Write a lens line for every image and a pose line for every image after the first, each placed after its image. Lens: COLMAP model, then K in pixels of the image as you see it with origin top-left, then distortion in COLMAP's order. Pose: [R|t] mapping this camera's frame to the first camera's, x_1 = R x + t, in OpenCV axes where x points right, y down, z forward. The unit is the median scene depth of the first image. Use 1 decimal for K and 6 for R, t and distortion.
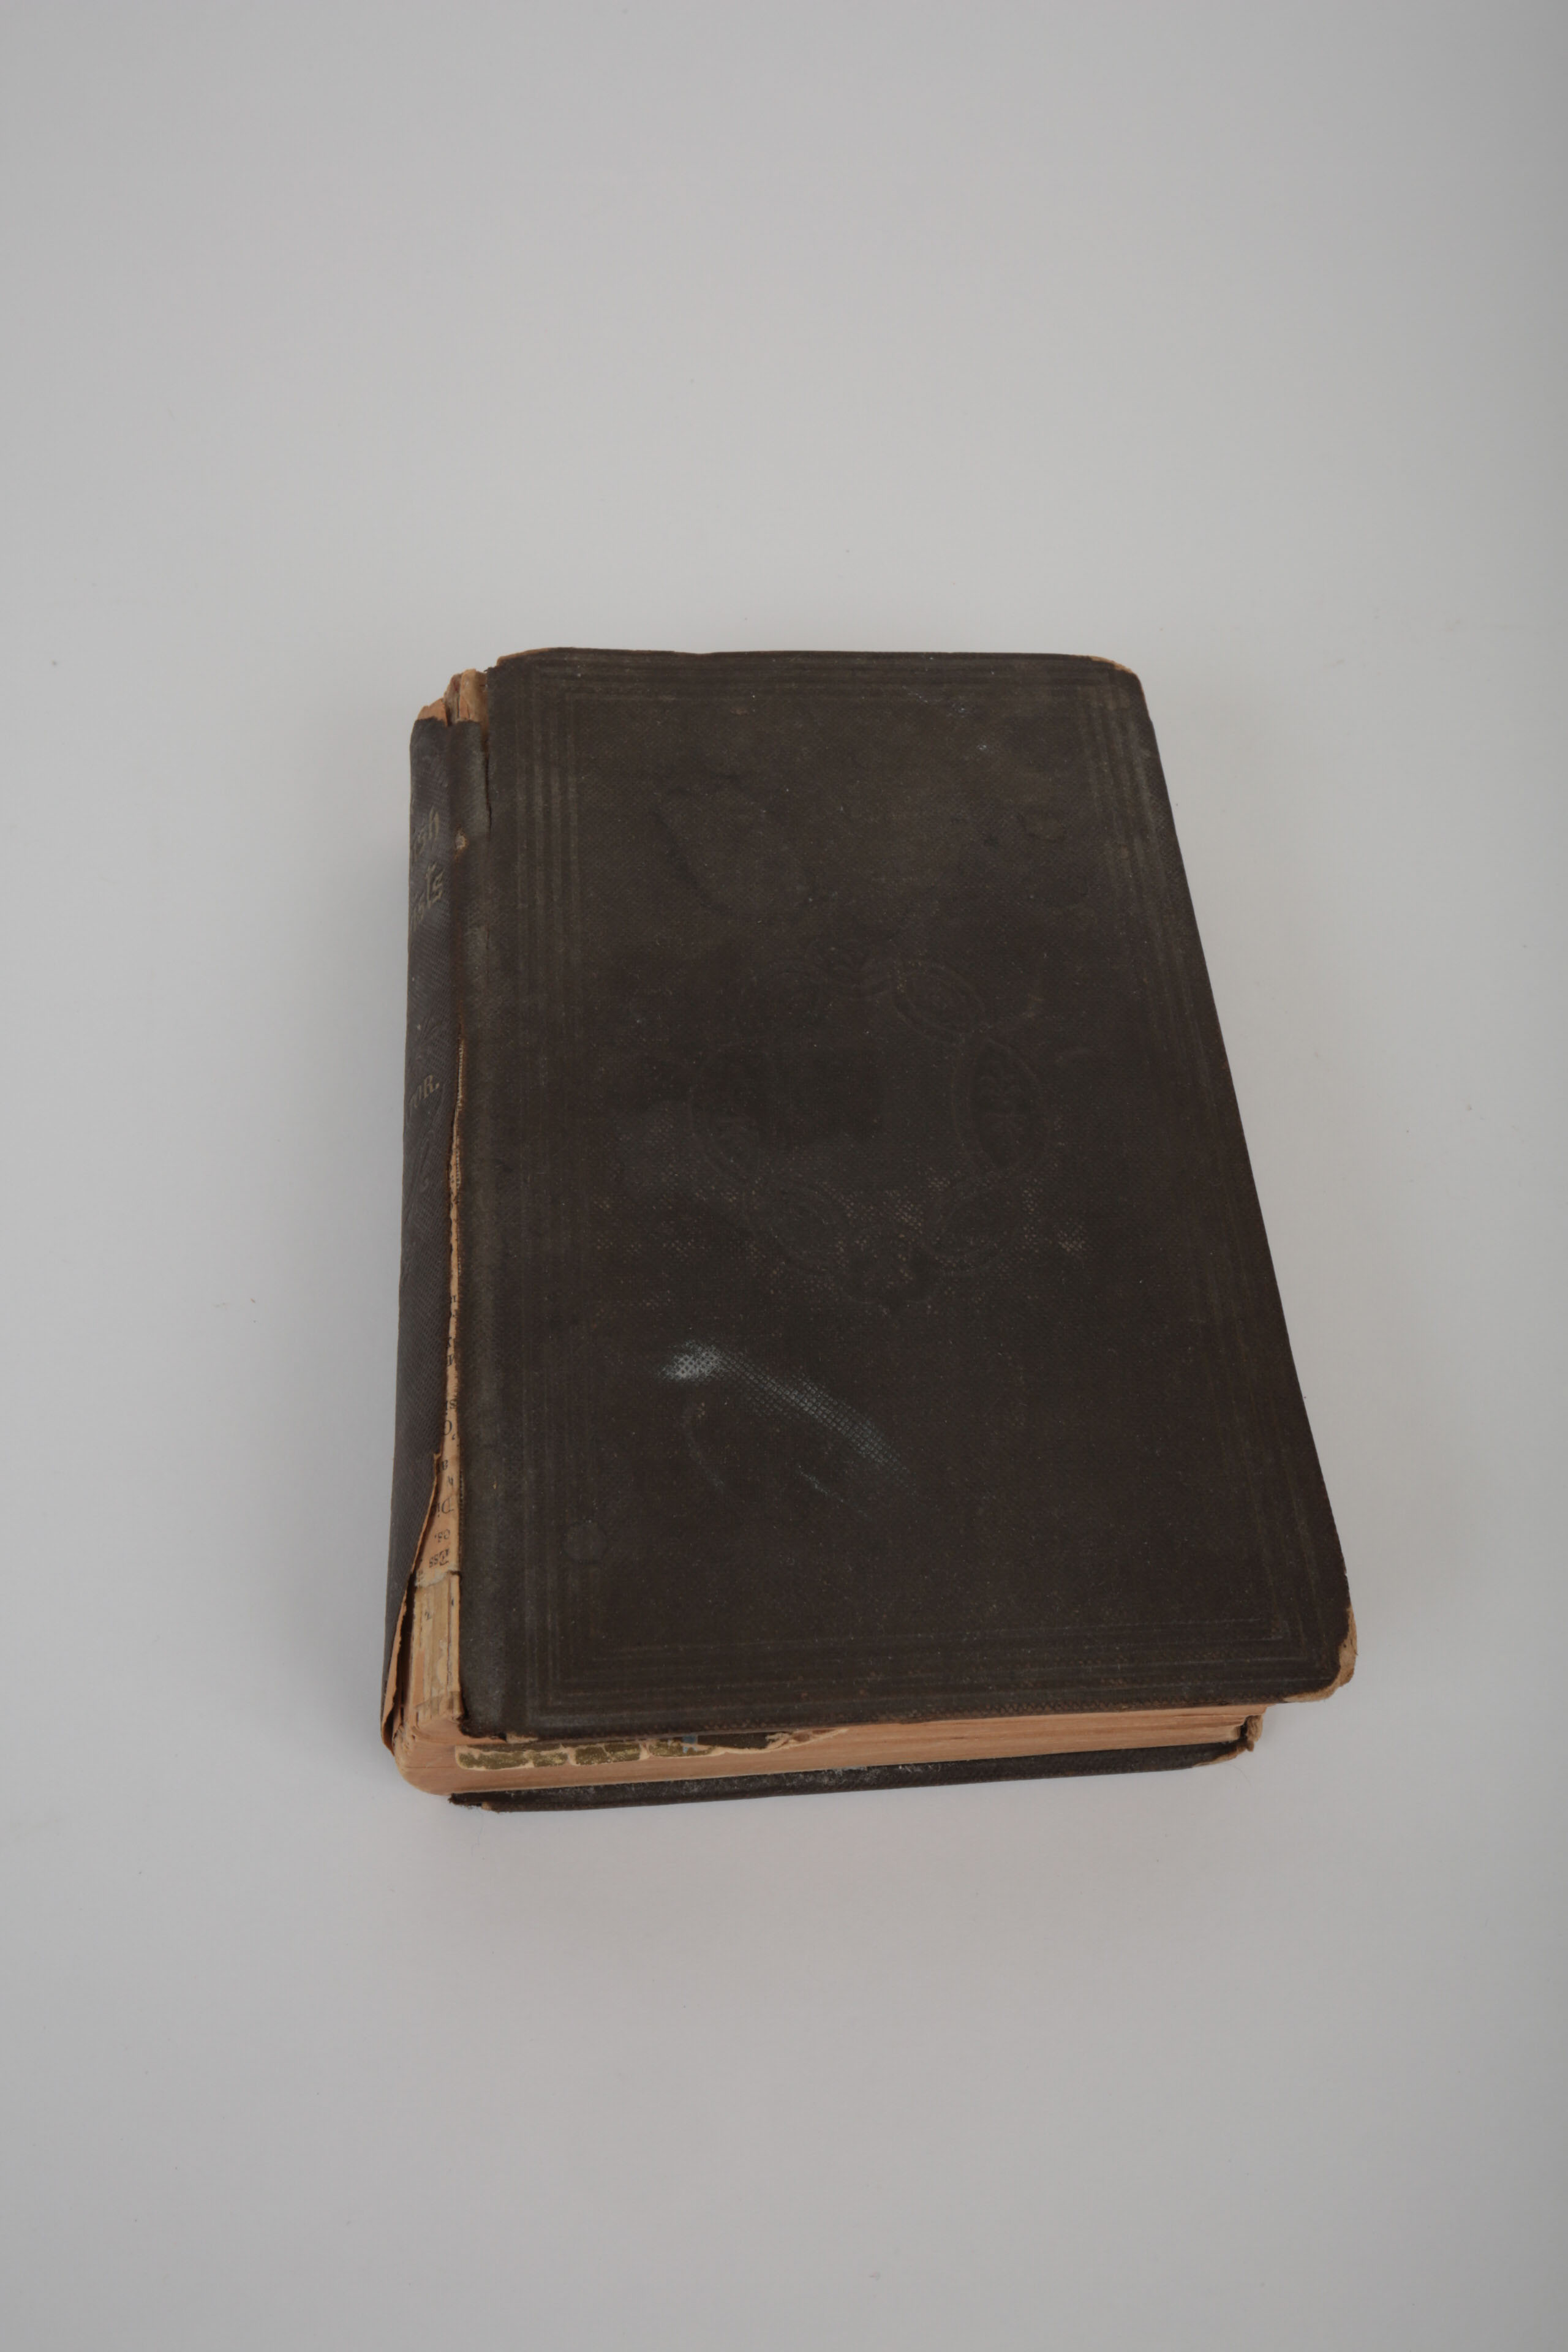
lens RADIAL K [[2363.6, 0, 783.4], [0, 2363.6, 1169.1], [0, 0, 1]] dist [0.066786, 0.000000]
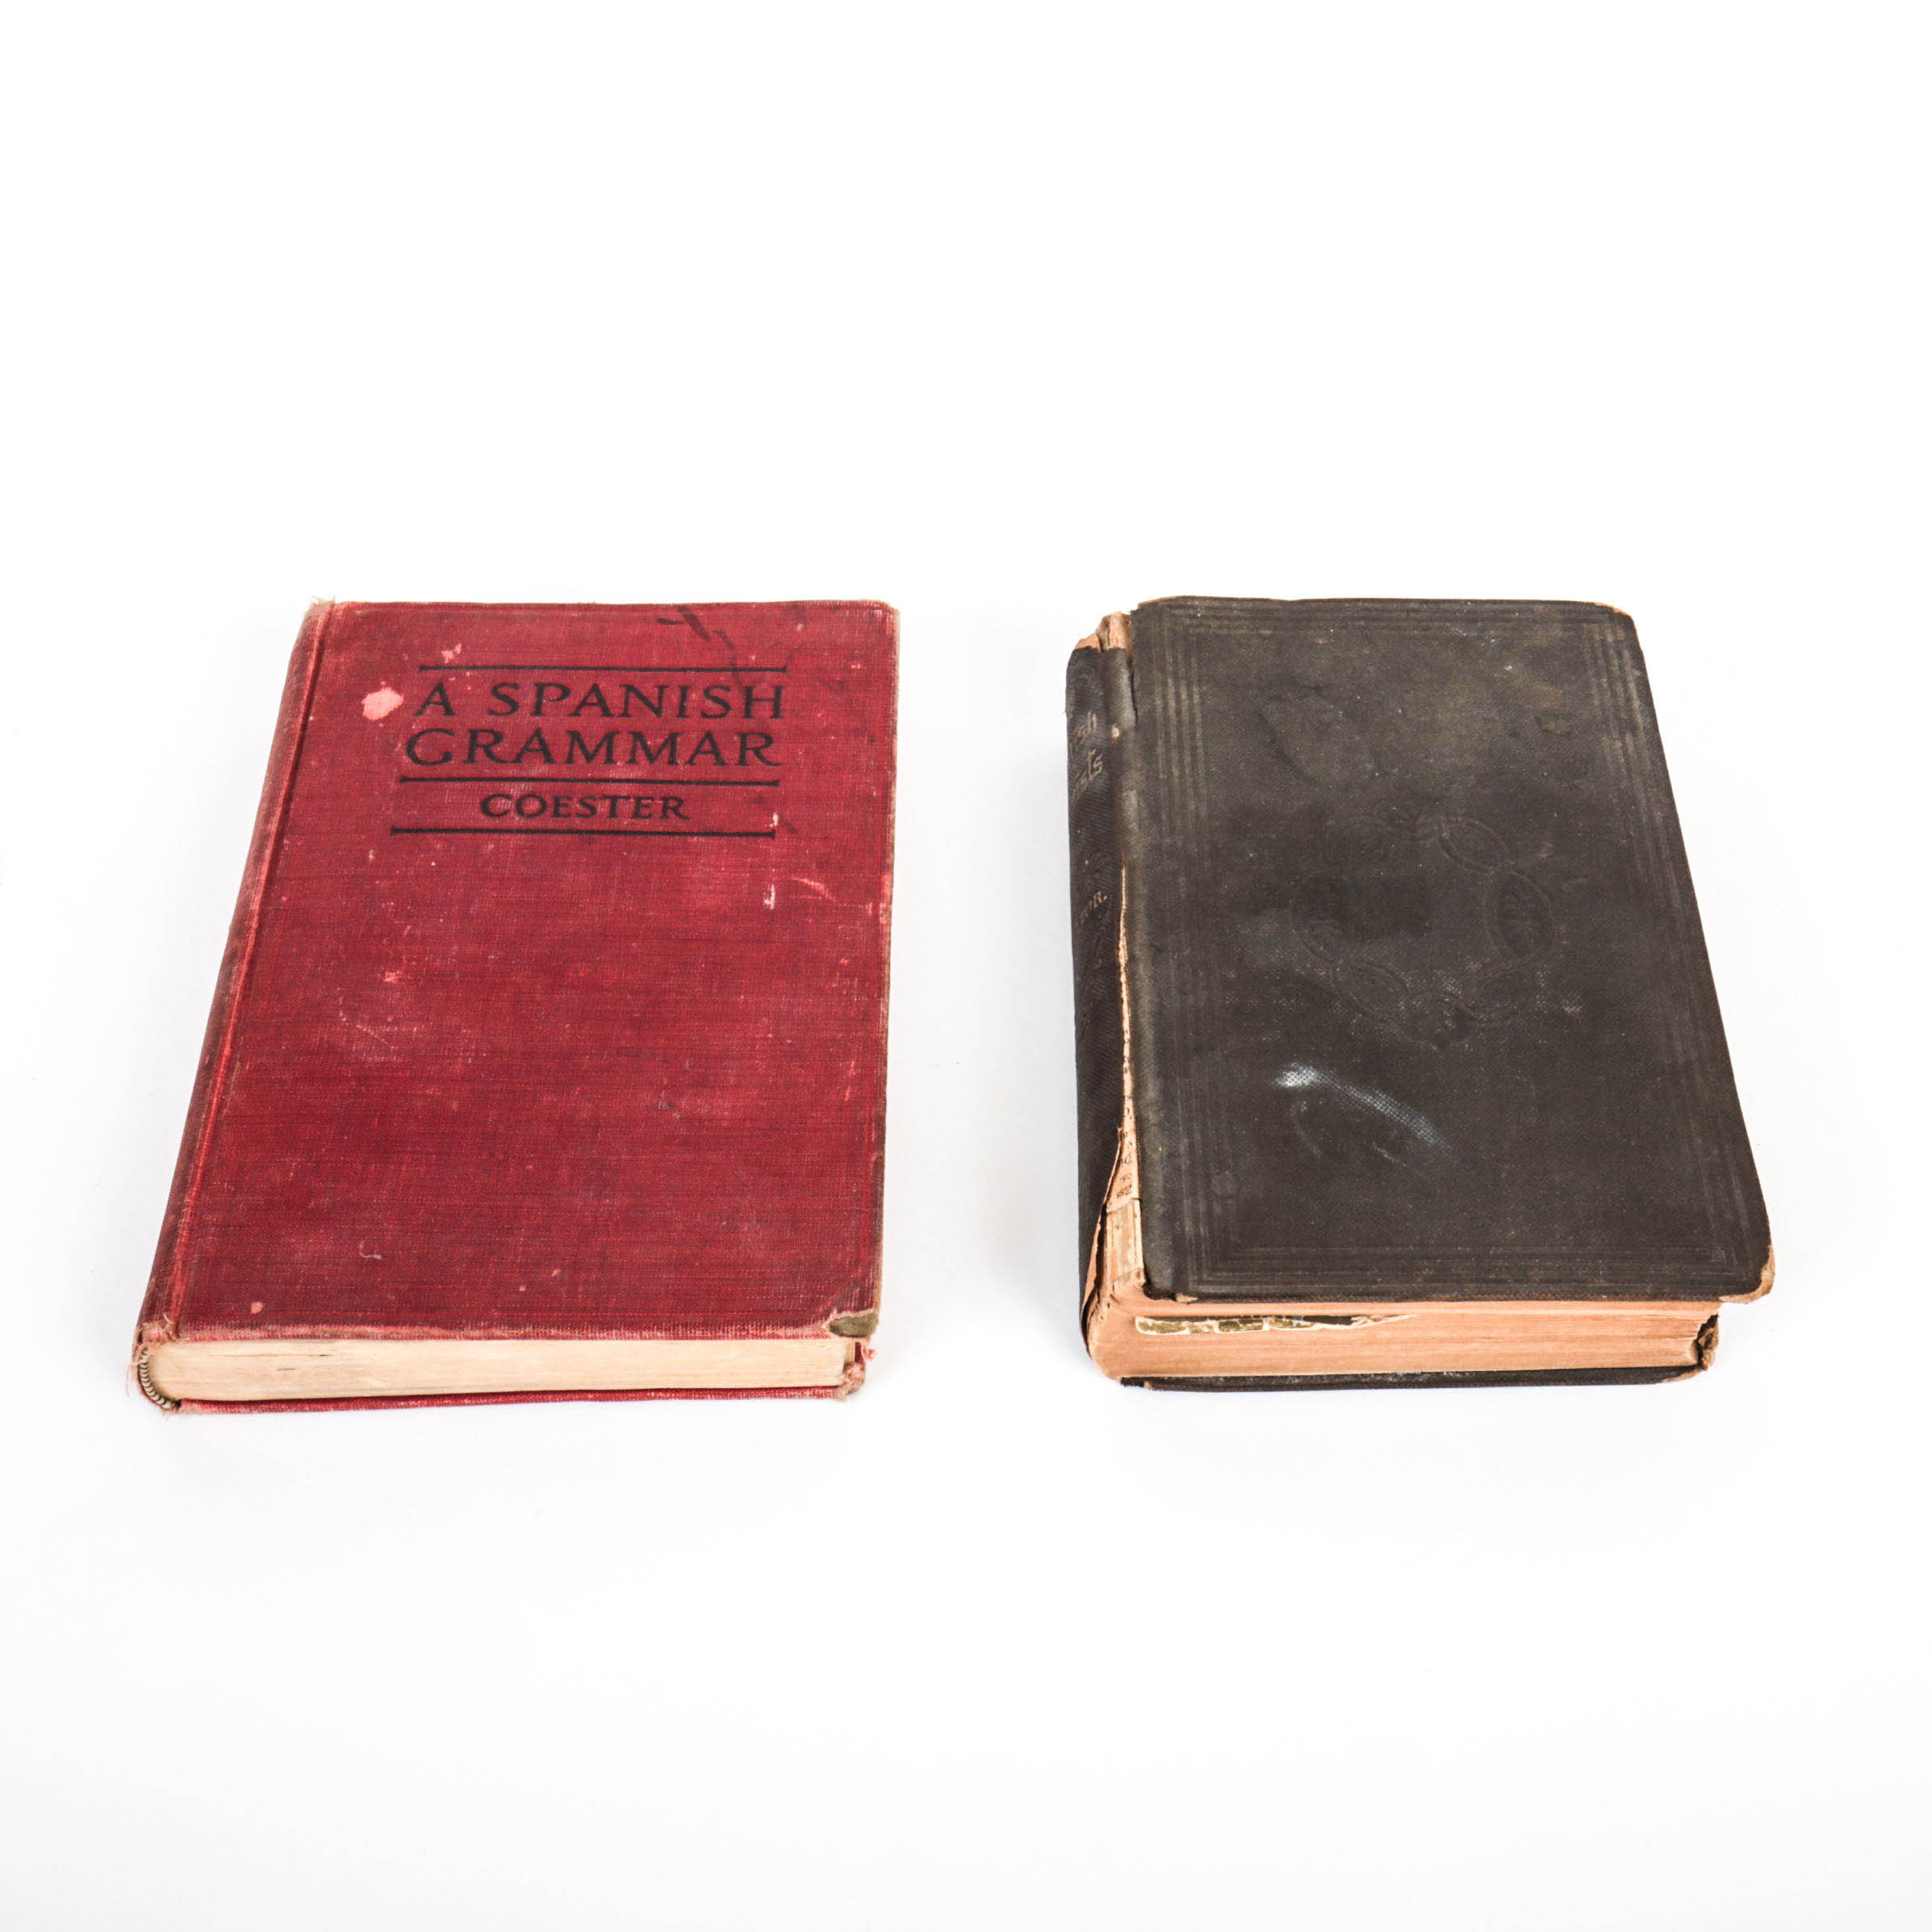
lens RADIAL K [[3102.2, 0, 968.3], [0, 3102.2, 967.4], [0, 0, 1]] dist [0.072793, 0.000000]
pose [[0.995226, 0.009413, -0.097145, -0.051825], [-0.021933, 0.991450, -0.128633, 0.249968], [0.095104, 0.130149, 0.986923, -0.821047]]
